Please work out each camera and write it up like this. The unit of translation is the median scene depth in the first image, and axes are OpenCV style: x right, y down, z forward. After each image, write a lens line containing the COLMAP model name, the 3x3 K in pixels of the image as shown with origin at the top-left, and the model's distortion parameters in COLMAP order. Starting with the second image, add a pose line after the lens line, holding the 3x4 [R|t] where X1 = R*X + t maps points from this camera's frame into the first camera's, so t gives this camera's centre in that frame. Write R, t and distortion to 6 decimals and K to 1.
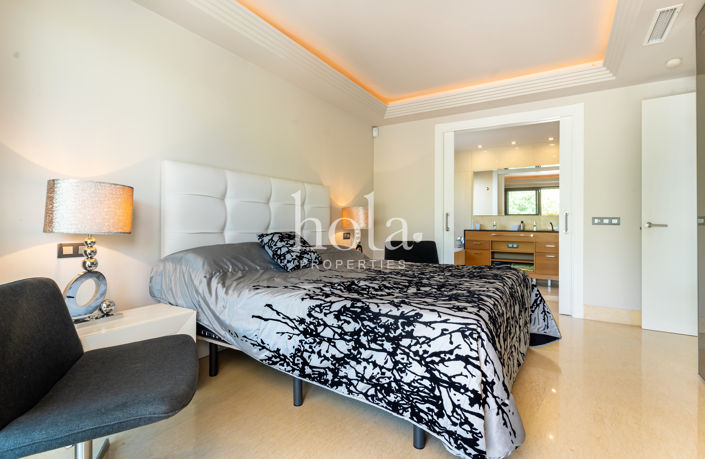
lens RADIAL K [[353.9, 0, 350.0], [0, 353.9, 213.7], [0, 0, 1]] dist [0.001734, -0.000021]
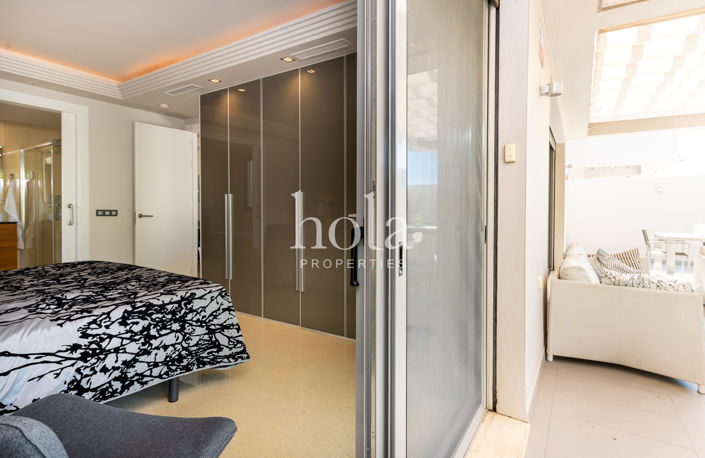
lens RADIAL K [[353.9, 0, 350.0], [0, 353.9, 213.2], [0, 0, 1]] dist [0.001734, -0.000021]
pose [[0.016689, -0.018938, 0.999681, -1.069365], [-0.031274, 0.999322, 0.019454, -0.063854], [-0.999372, -0.031588, 0.016085, 0.362432]]
